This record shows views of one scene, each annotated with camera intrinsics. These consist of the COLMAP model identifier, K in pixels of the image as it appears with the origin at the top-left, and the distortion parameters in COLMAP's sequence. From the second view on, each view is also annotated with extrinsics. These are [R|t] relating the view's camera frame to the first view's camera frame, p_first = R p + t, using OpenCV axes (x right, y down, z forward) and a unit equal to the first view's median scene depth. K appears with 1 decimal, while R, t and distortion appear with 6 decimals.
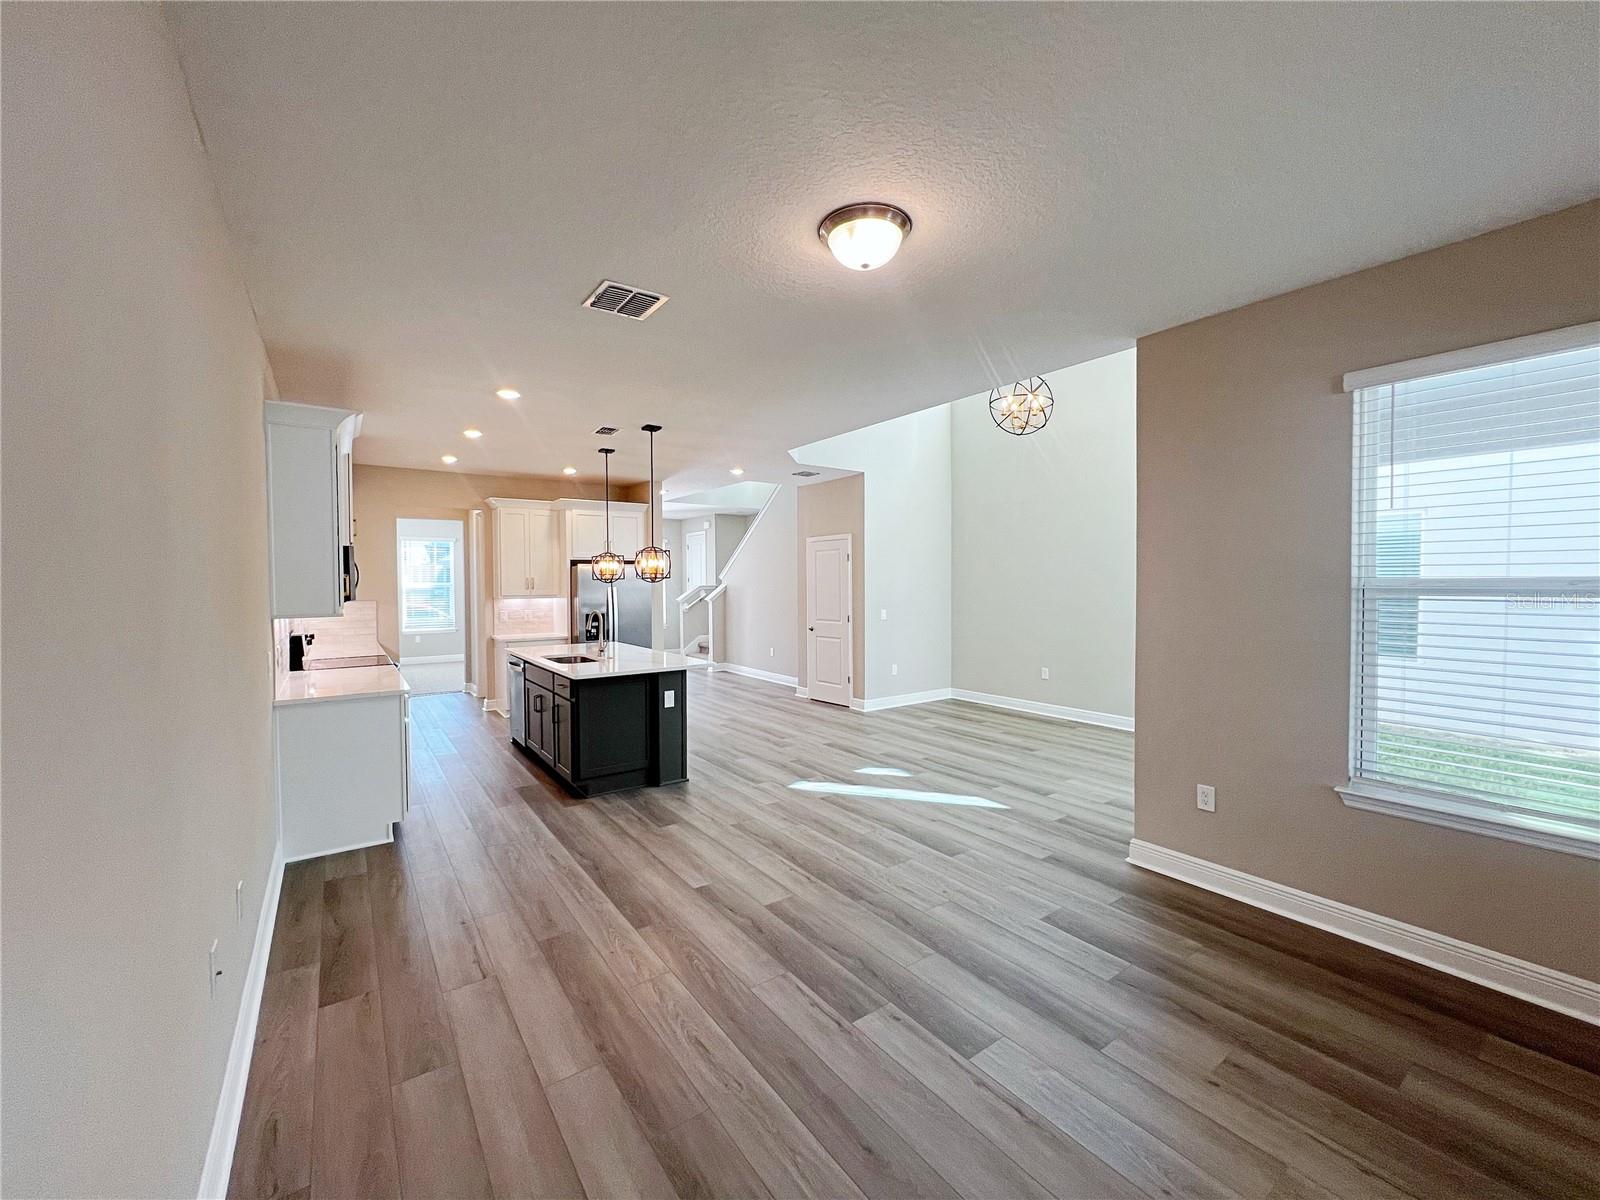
lens RADIAL K [[638.1, 0, 798.6], [0, 638.1, 598.9], [0, 0, 1]] dist [0.000403, -0.000009]
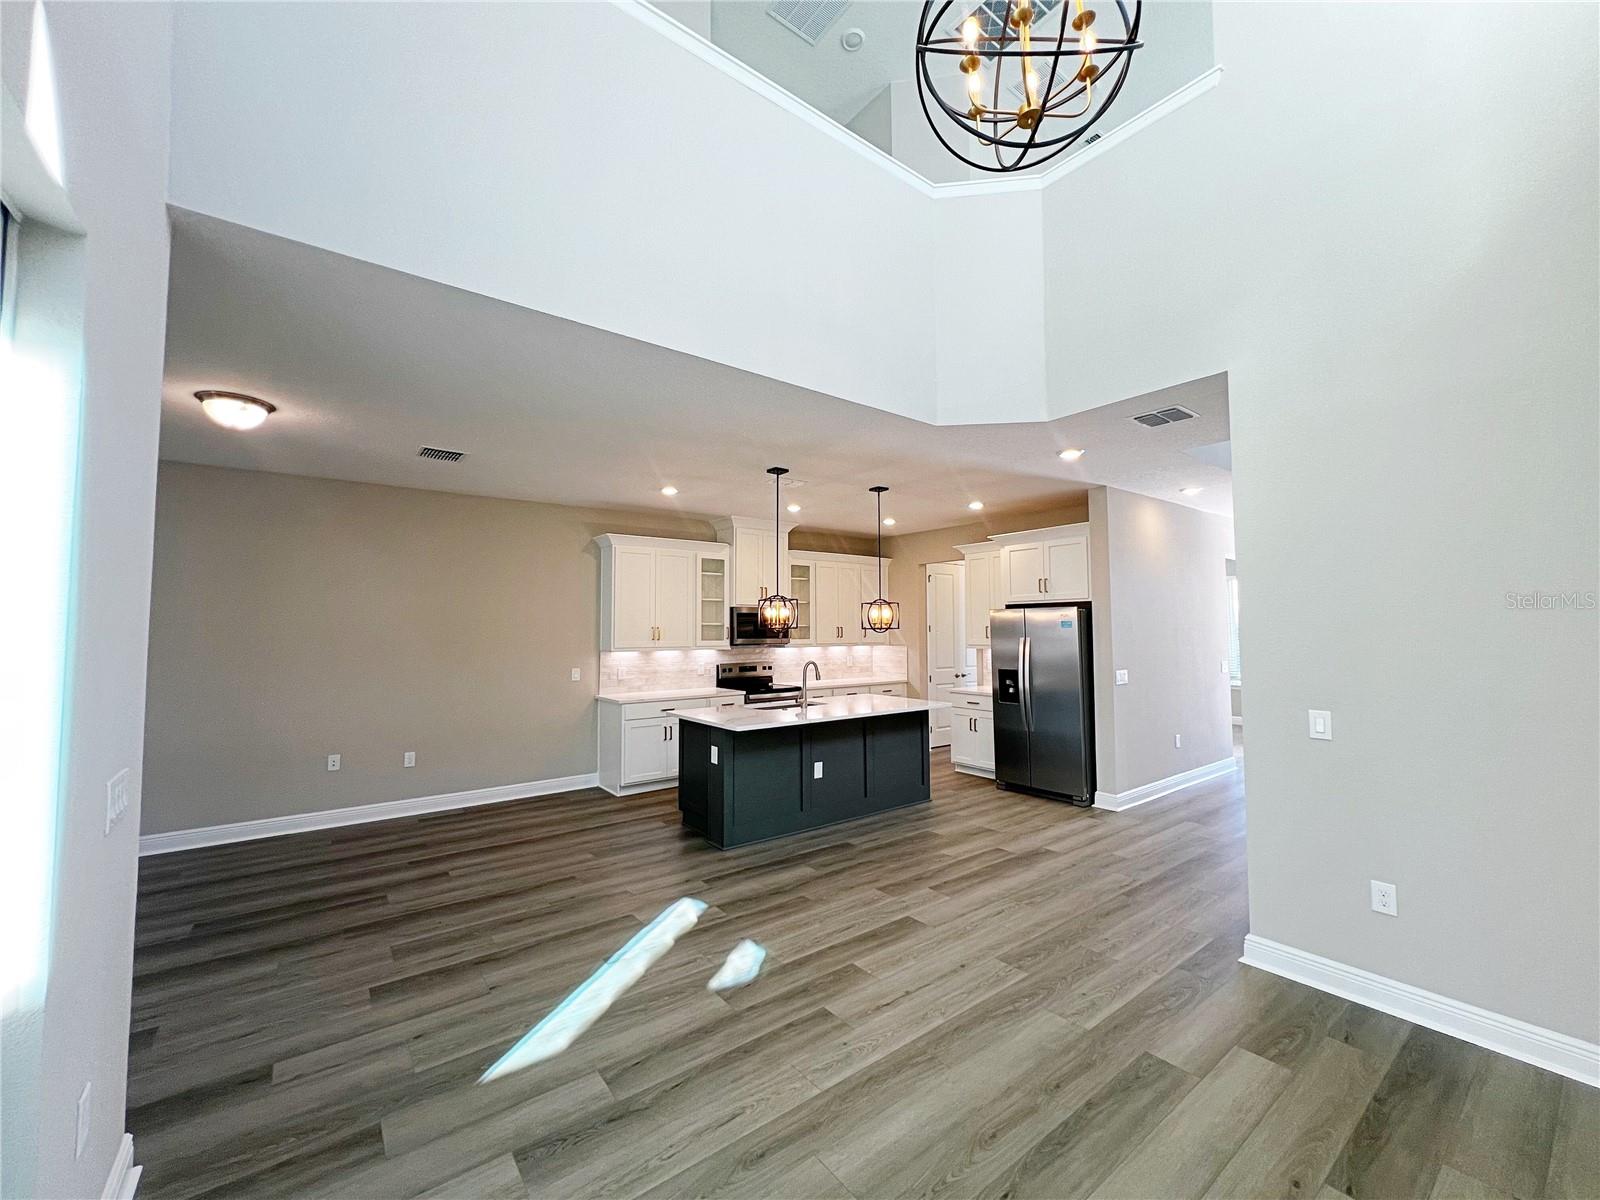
lens RADIAL K [[641.4, 0, 800.0], [0, 641.4, 594.9], [0, 0, 1]] dist [-0.001173, -0.000202]
pose [[0.030977, -0.050478, -0.998245, 0.775650], [-0.023452, 0.998412, -0.051214, -0.037578], [0.999245, 0.024997, 0.029744, 1.087577]]
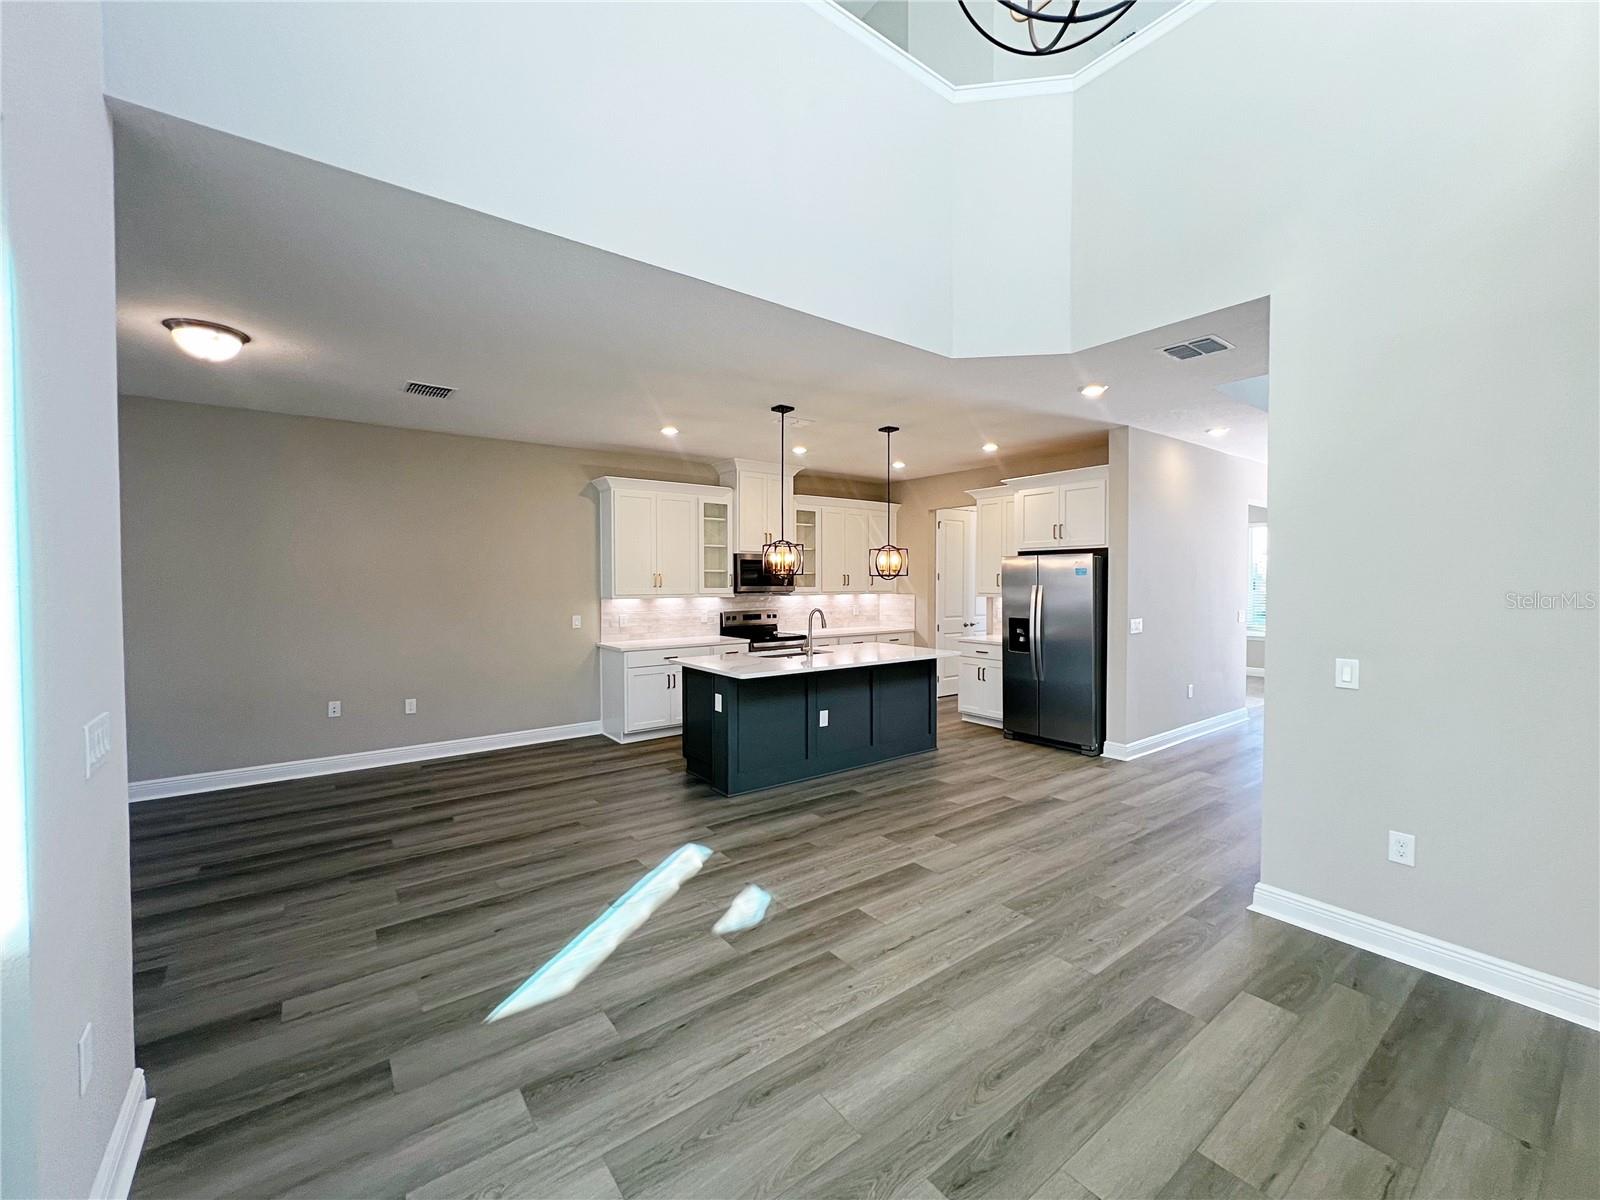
lens RADIAL K [[652.1, 0, 800.3], [0, 652.1, 594.5], [0, 0, 1]] dist [-0.001119, -0.000416]
pose [[0.023876, 0.027074, -0.999348, 0.758797], [-0.026087, 0.999310, 0.026449, -0.032413], [0.999374, 0.025439, 0.024566, 1.087089]]
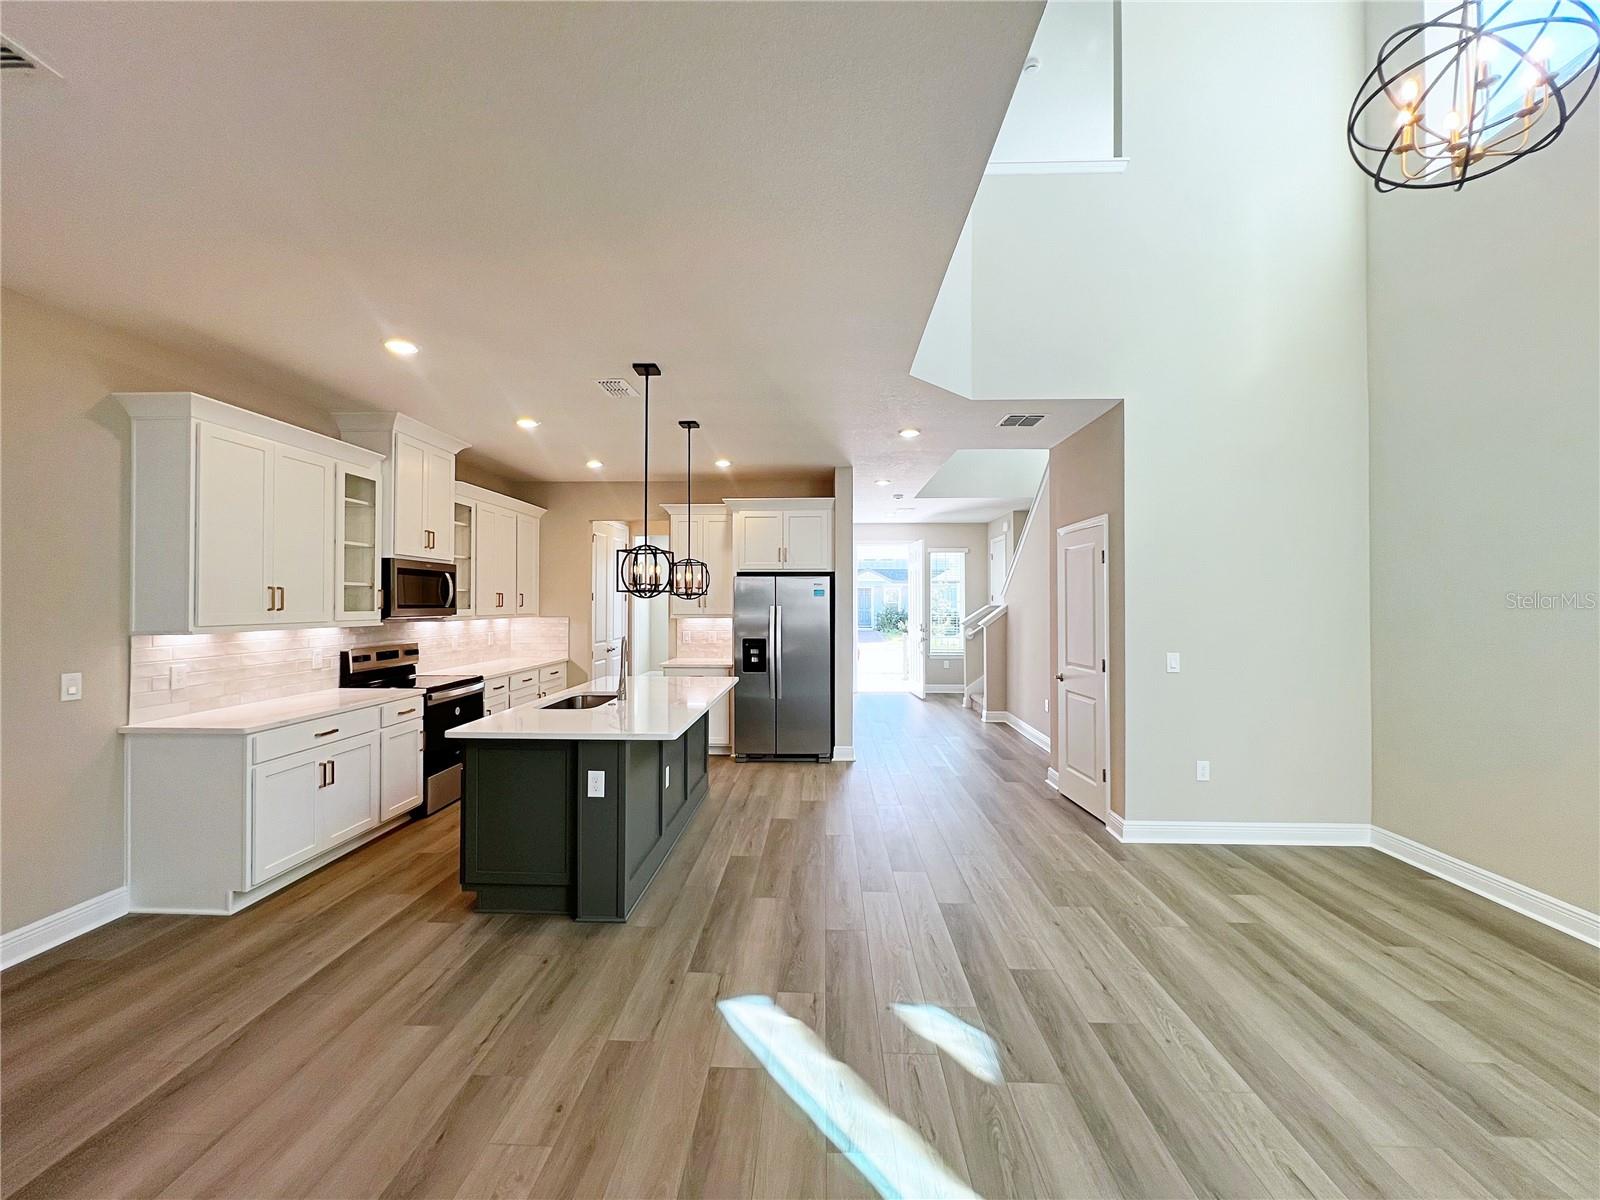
lens RADIAL K [[641.4, 0, 800.0], [0, 641.4, 594.9], [0, 0, 1]] dist [-0.001173, -0.000202]
pose [[0.788900, -0.001189, -0.614520, 0.338979], [-0.022120, 0.999295, -0.030330, -0.013303], [0.614123, 0.037520, 0.788318, 0.616579]]
